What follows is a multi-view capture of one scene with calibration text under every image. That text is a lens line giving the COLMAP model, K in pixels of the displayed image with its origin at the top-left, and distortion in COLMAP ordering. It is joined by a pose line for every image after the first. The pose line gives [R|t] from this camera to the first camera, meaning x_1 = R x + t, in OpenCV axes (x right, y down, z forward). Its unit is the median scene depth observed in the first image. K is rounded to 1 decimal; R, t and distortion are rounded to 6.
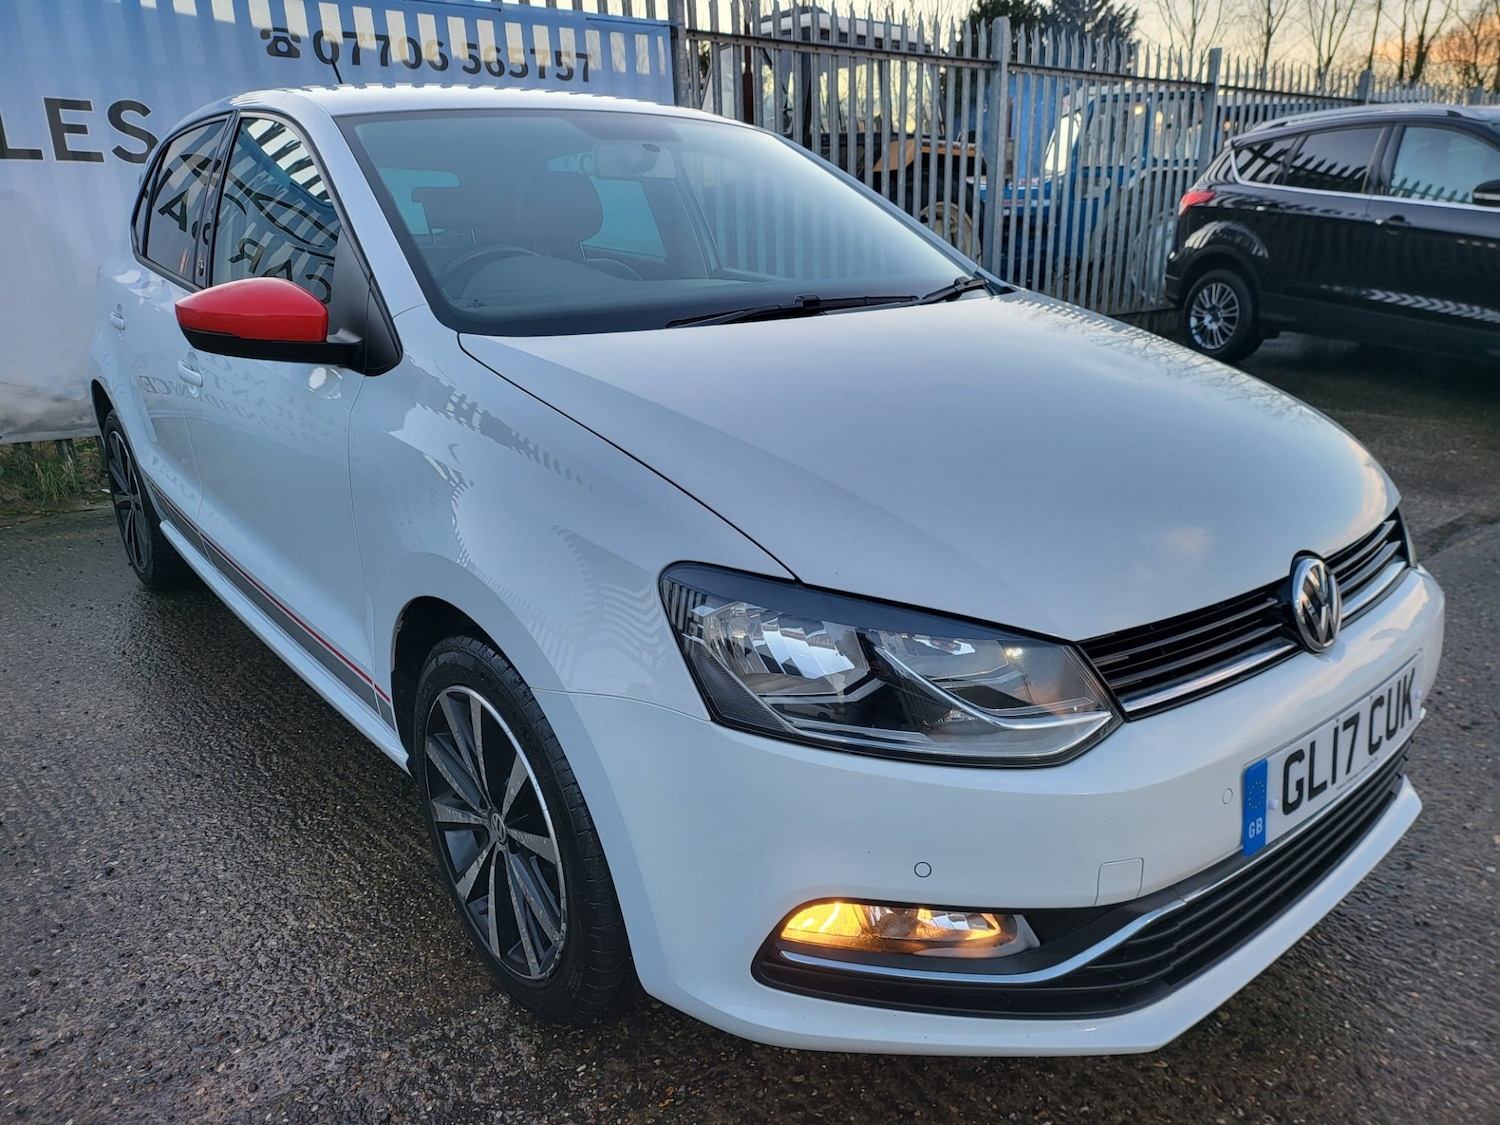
lens RADIAL K [[1041.2, 0, 756.5], [0, 1041.2, 567.1], [0, 0, 1]] dist [0.044996, -0.053302]
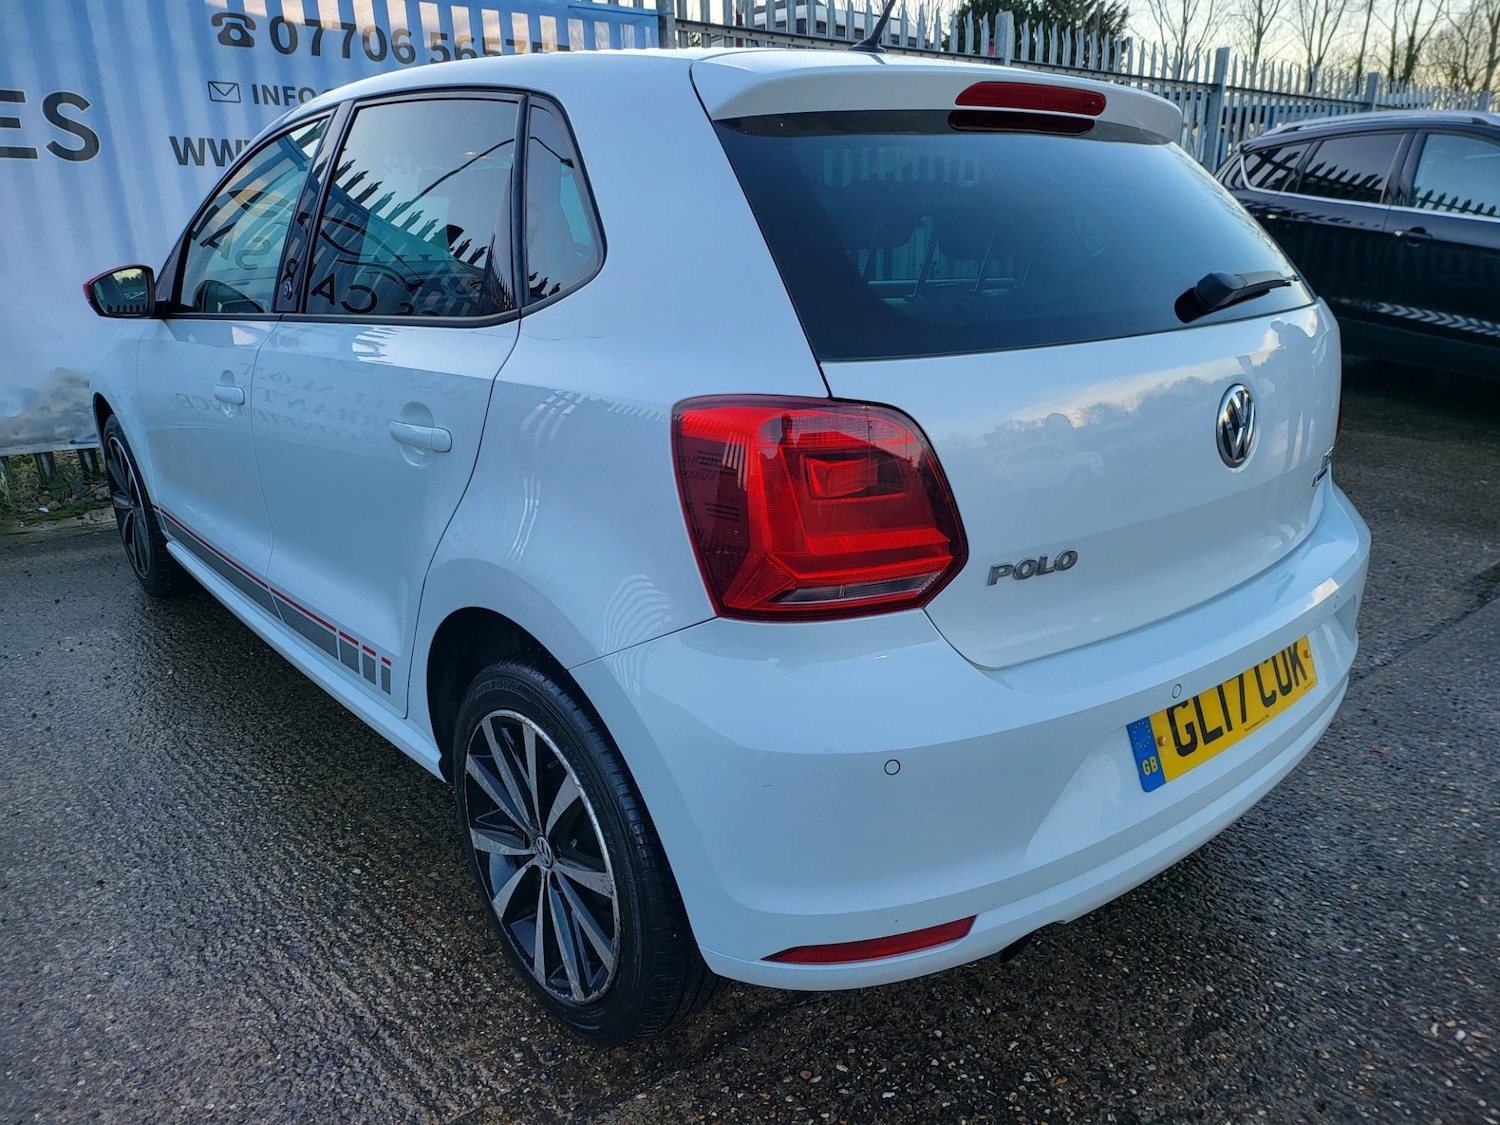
lens RADIAL K [[1041.2, 0, 750.3], [0, 1041.2, 566.1], [0, 0, 1]] dist [0.044996, -0.053302]
pose [[0.999900, 0.009484, 0.010515, -0.013803], [-0.009540, 0.999941, 0.005275, -0.098298], [-0.010464, -0.005375, 0.999931, 0.191387]]
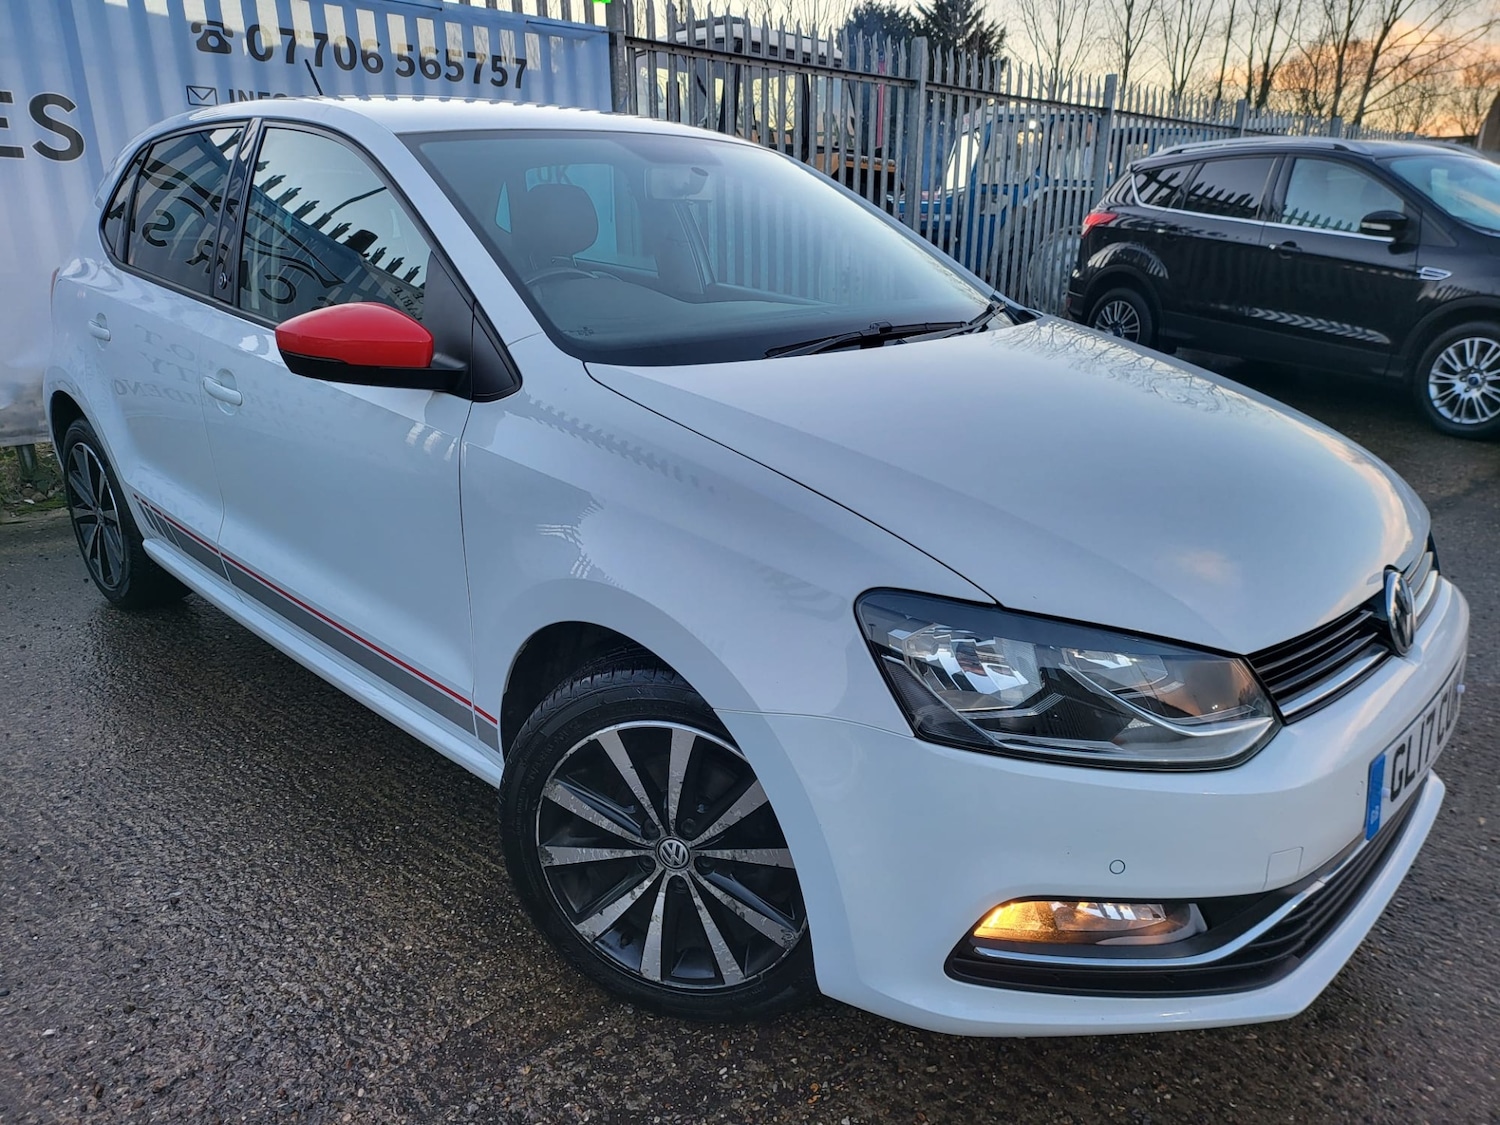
lens RADIAL K [[1041.2, 0, 745.7], [0, 1041.2, 576.3], [0, 0, 1]] dist [0.044996, -0.053302]
pose [[0.994102, -0.010077, 0.107977, -0.228988], [0.009483, 0.999937, 0.006016, -0.016144], [-0.108031, -0.004956, 0.994135, -0.028822]]
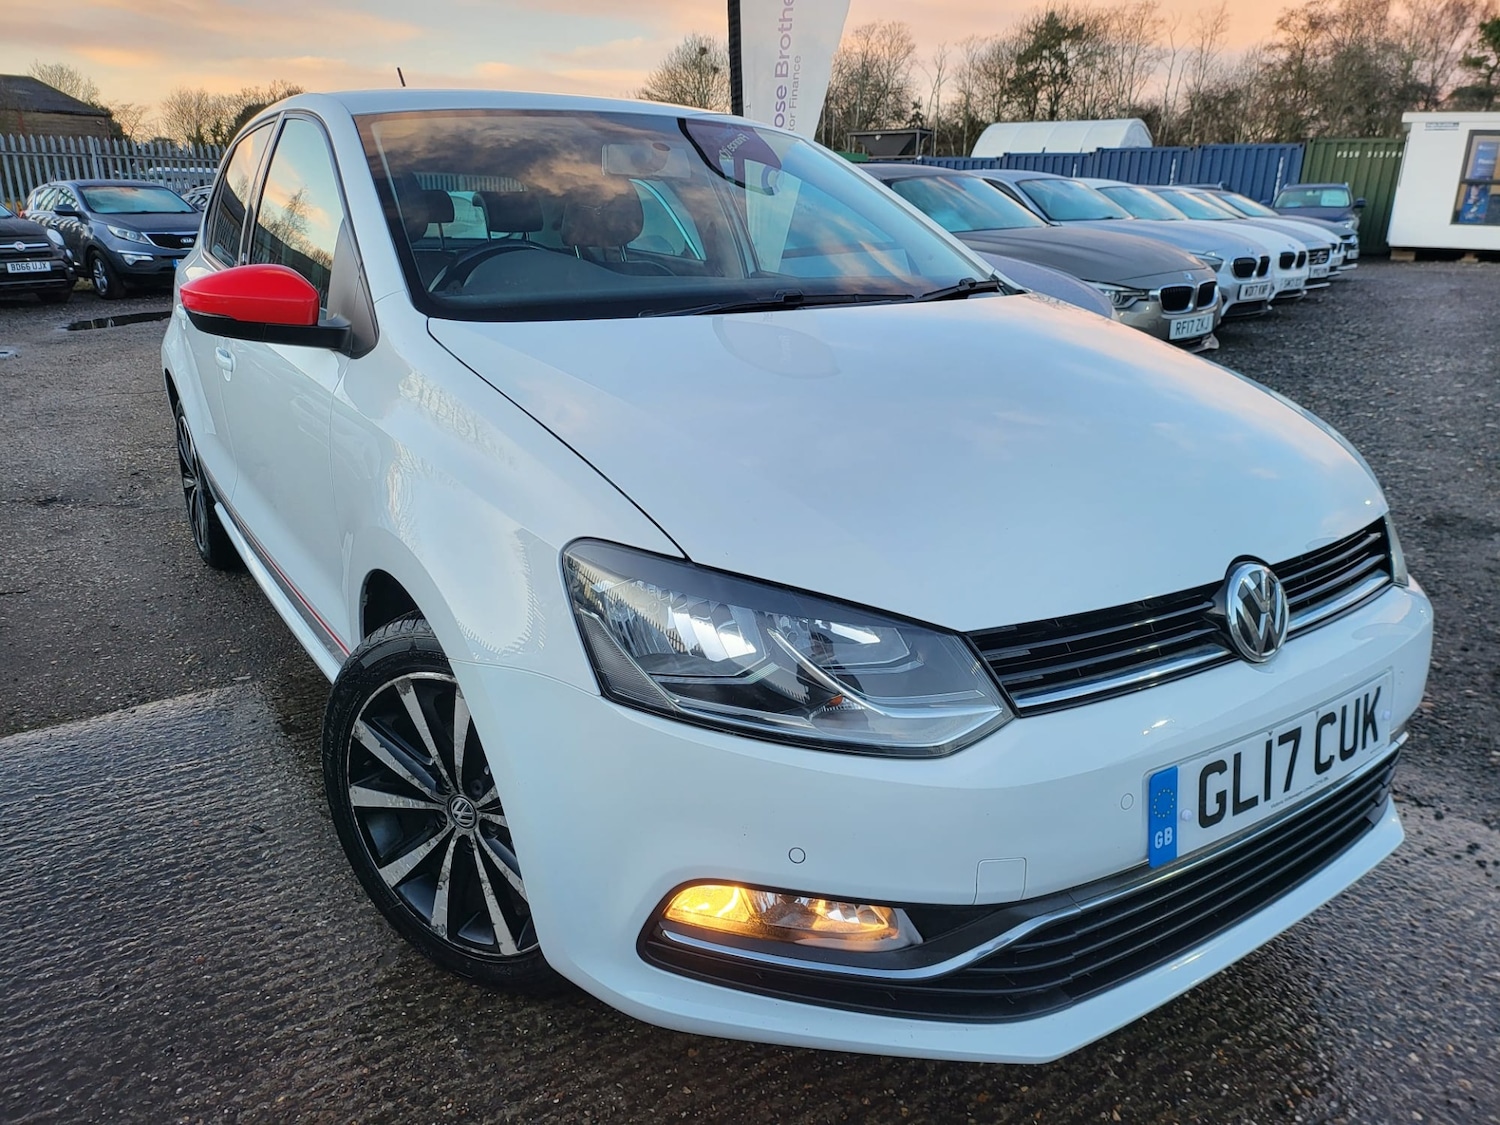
lens RADIAL K [[1041.2, 0, 748.8], [0, 1041.2, 560.7], [0, 0, 1]] dist [0.044996, -0.053302]
pose [[0.995181, 0.039596, -0.089704, 0.128466], [-0.041042, 0.999055, -0.014332, 0.017734], [0.089051, 0.017944, 0.995865, 0.003586]]
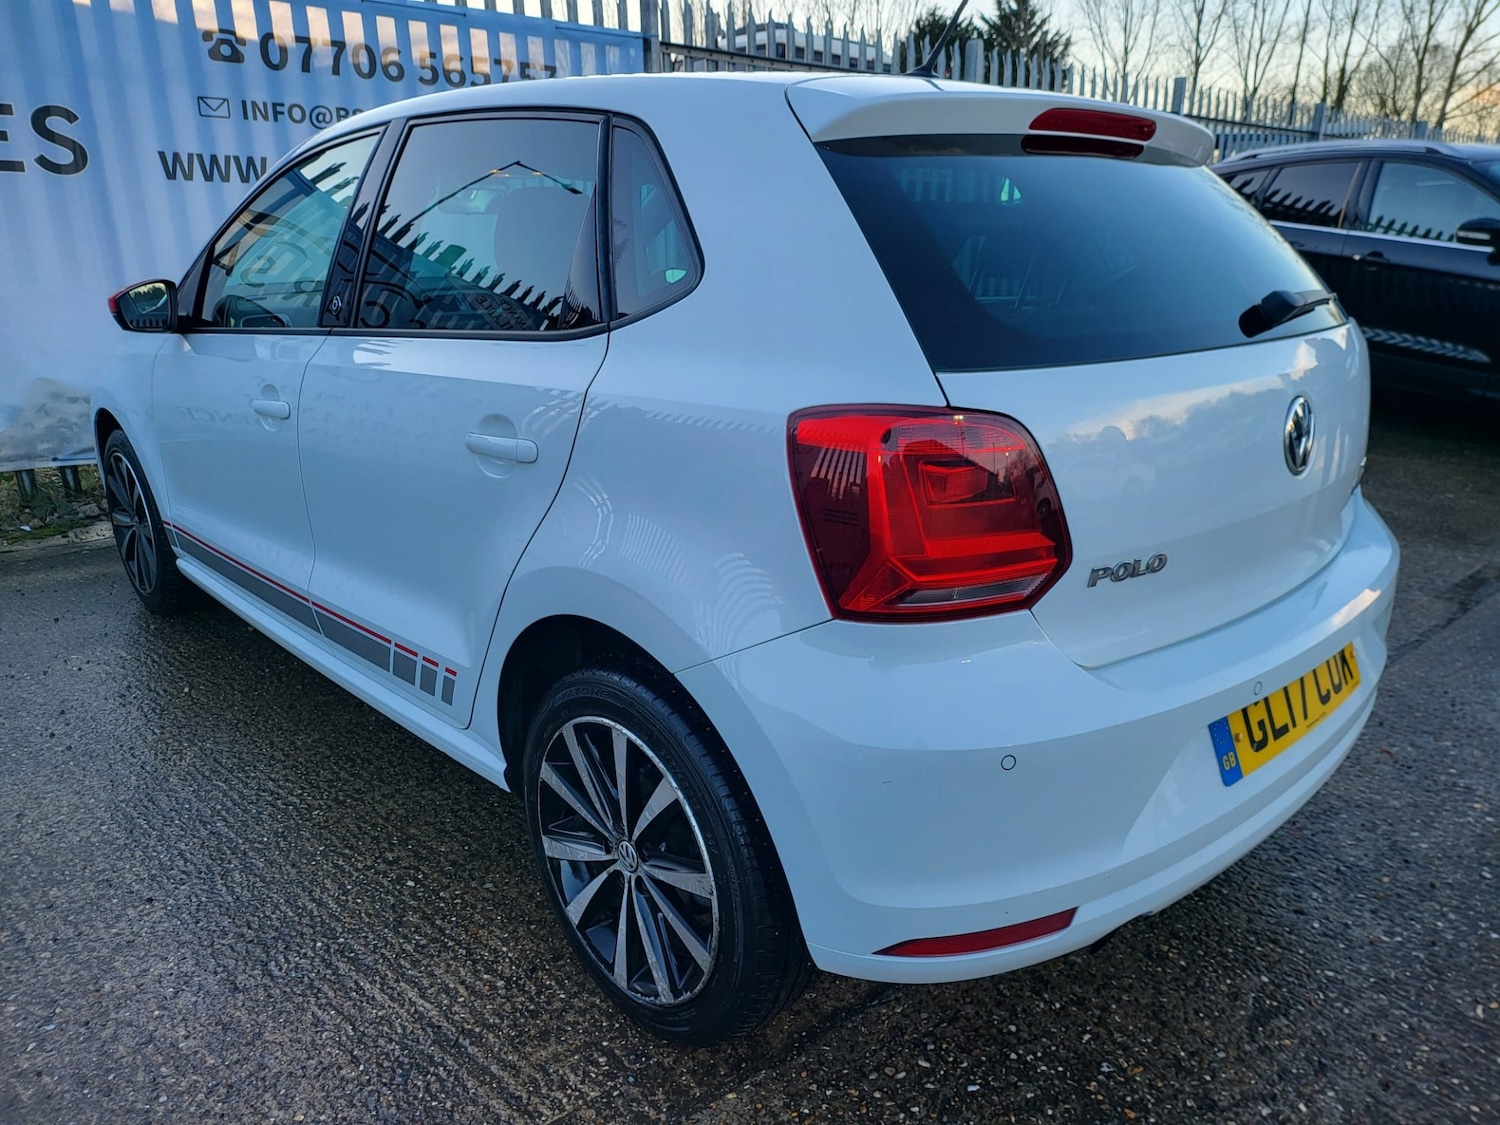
lens RADIAL K [[1041.2, 0, 746.4], [0, 1041.2, 568.8], [0, 0, 1]] dist [0.044996, -0.053302]
pose [[0.998542, 0.003521, 0.053866, -0.131856], [-0.002961, 0.999941, -0.010485, -0.087190], [-0.053899, 0.010311, 0.998493, 0.172139]]
